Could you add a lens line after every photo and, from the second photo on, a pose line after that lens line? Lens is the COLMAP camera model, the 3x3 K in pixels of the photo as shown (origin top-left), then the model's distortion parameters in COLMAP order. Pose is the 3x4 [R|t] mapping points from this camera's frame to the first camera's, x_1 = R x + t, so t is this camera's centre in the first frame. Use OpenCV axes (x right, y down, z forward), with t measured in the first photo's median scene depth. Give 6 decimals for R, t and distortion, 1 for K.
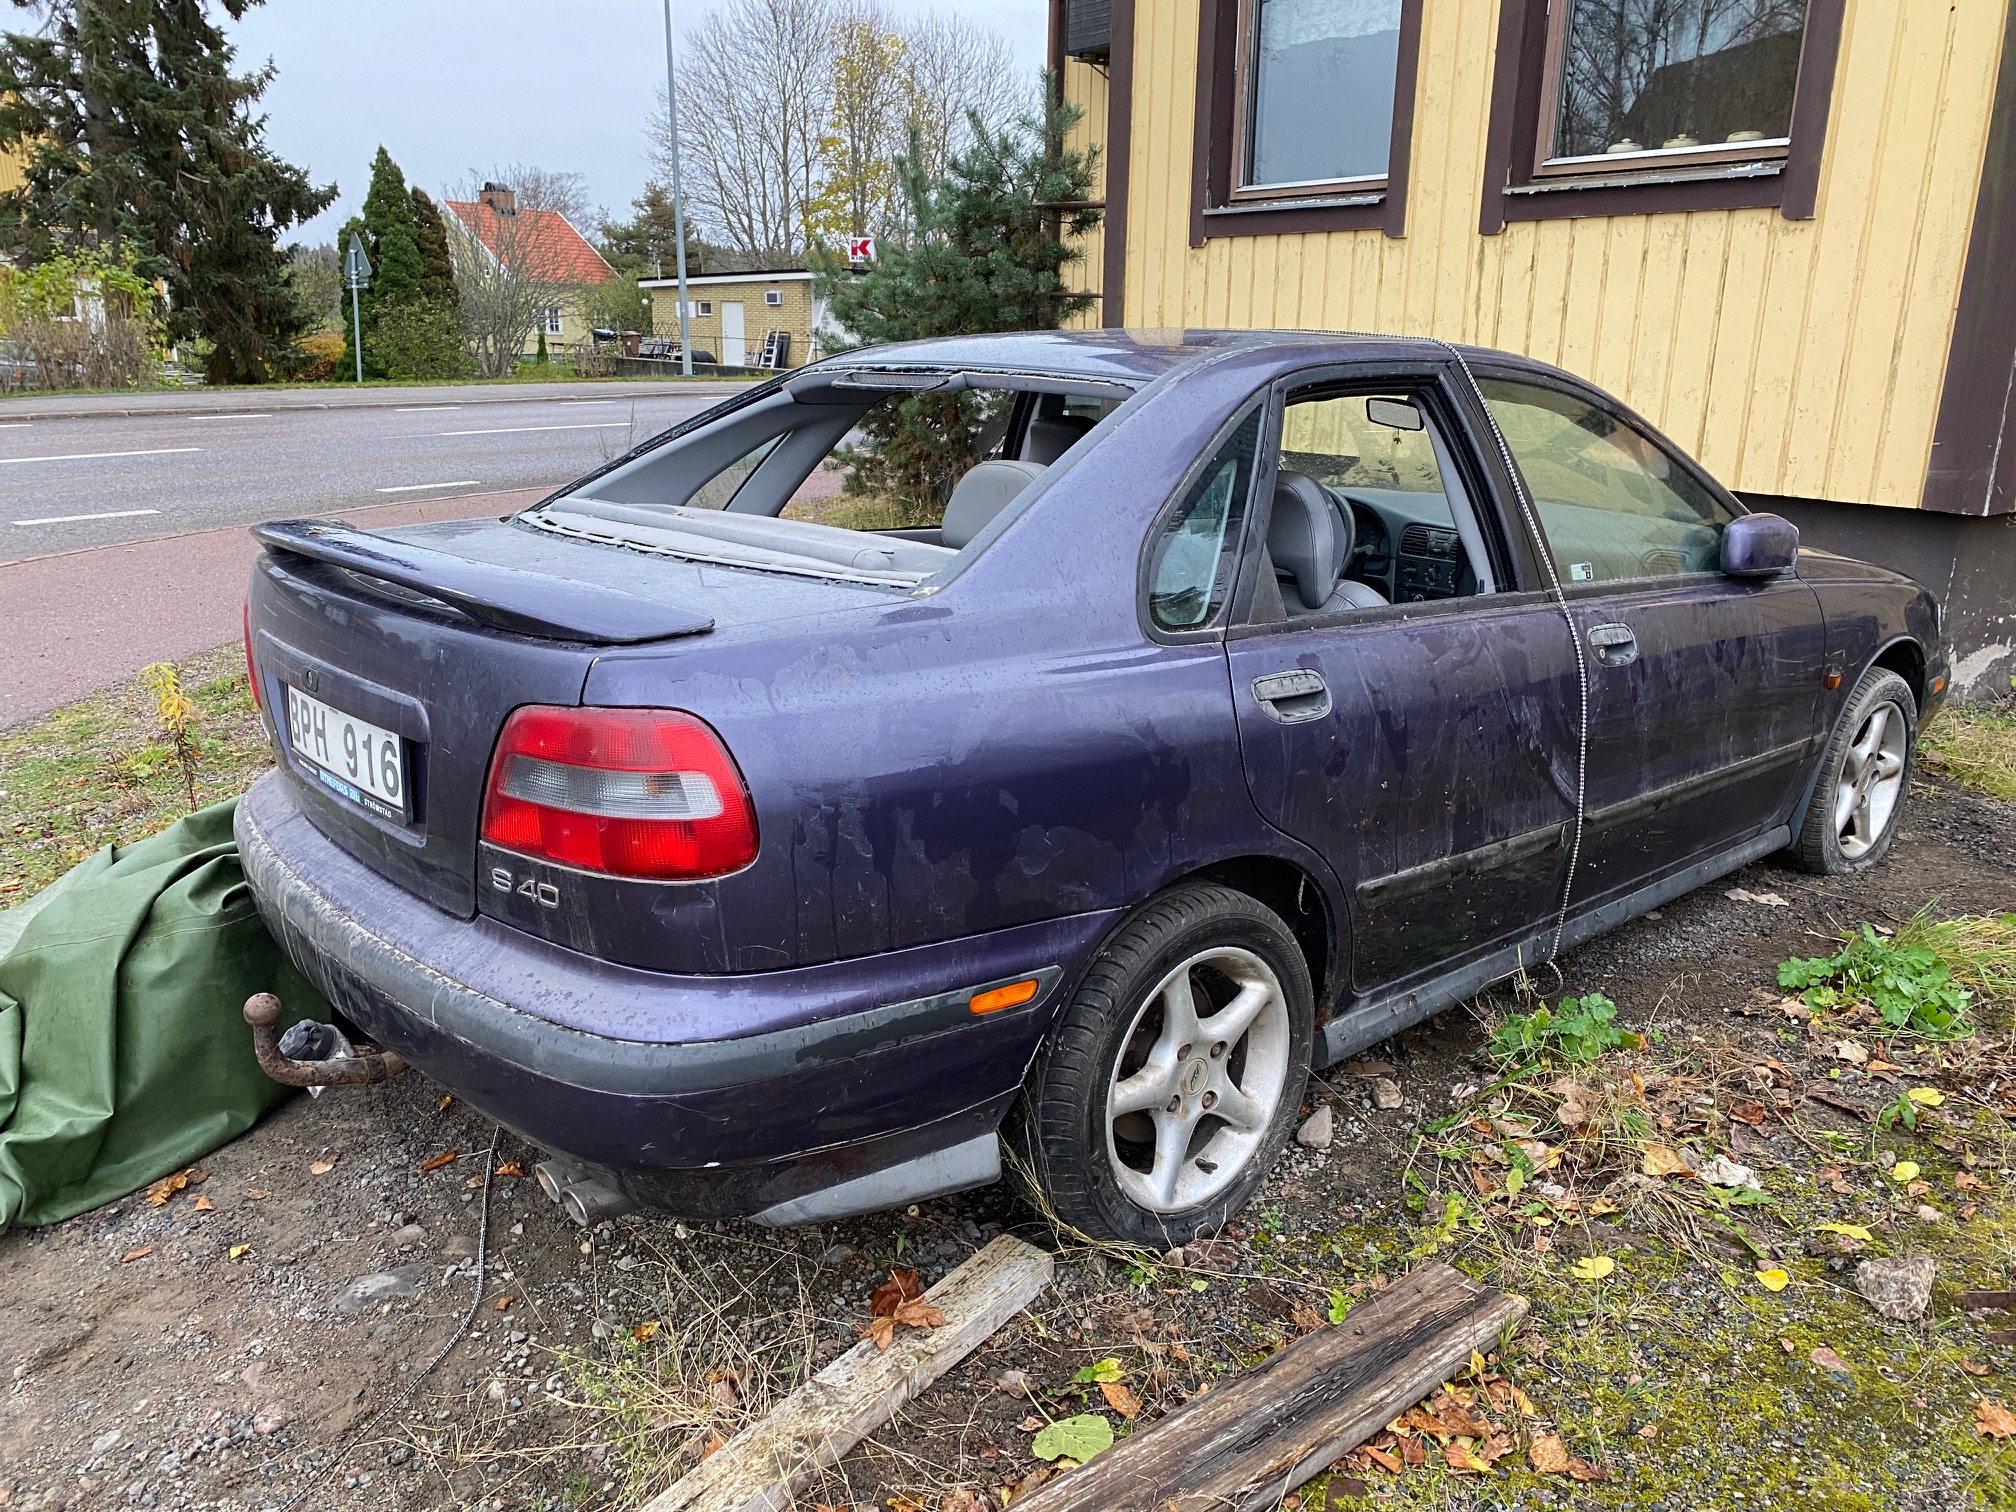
lens RADIAL K [[1538.3, 0, 1006.4], [0, 1538.3, 758.7], [0, 0, 1]] dist [-0.001221, -0.002945]
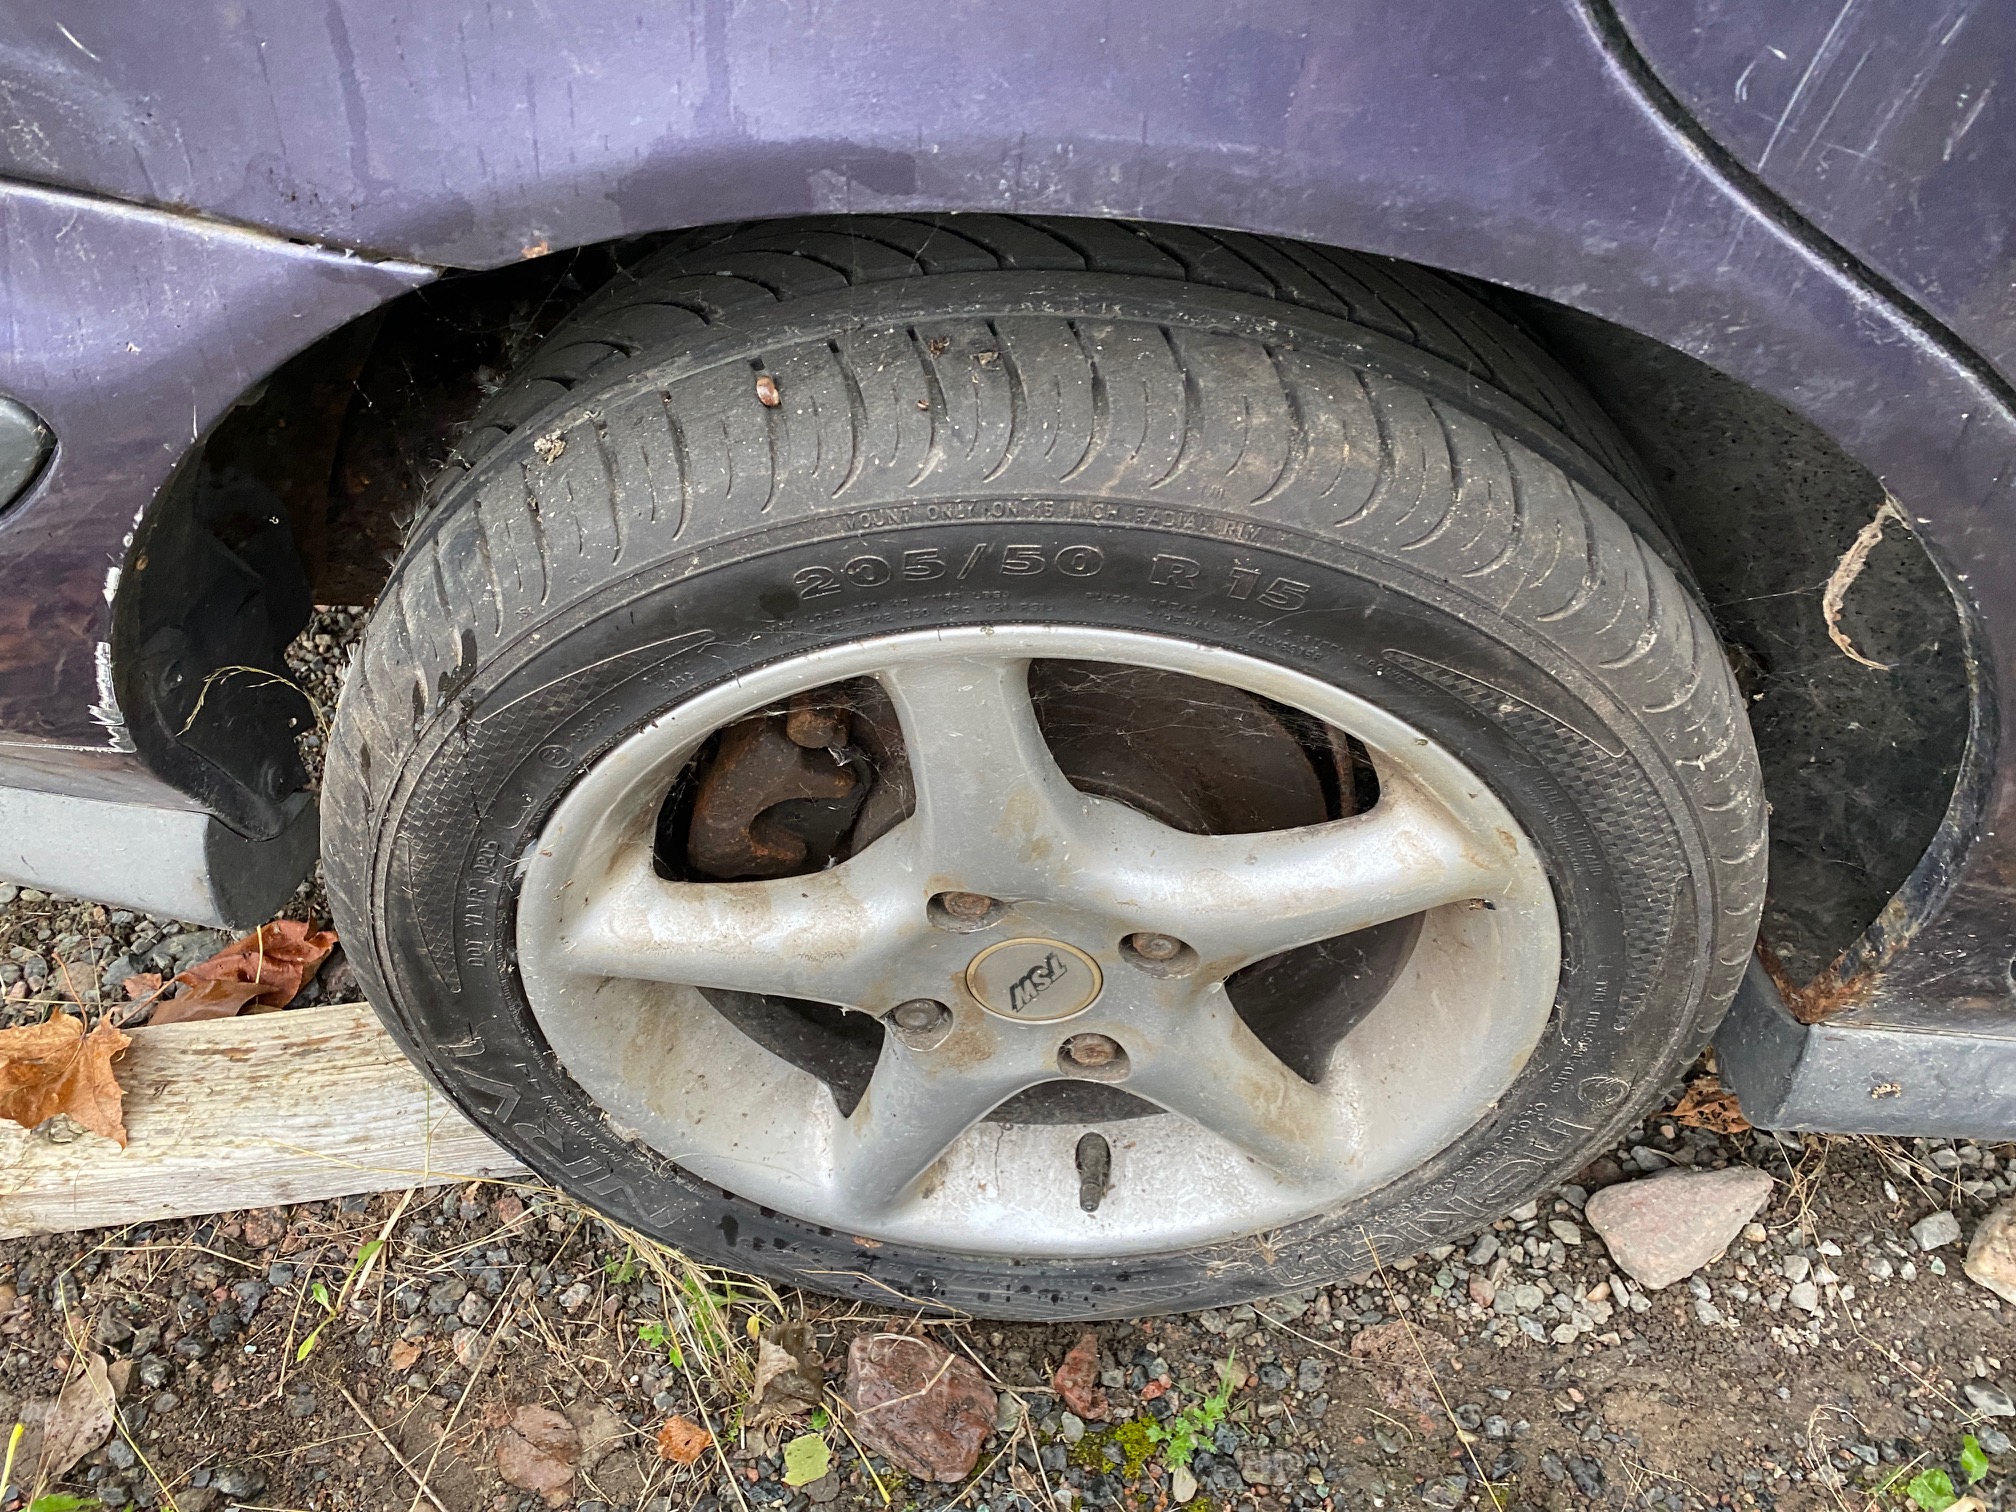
lens RADIAL K [[1538.3, 0, 1007.7], [0, 1538.3, 753.2], [0, 0, 1]] dist [-0.001221, -0.002945]
pose [[0.723948, 0.522952, -0.449911, 0.198704], [-0.225457, 0.795727, 0.562128, 0.019411], [0.651973, -0.305516, 0.693968, 0.735329]]
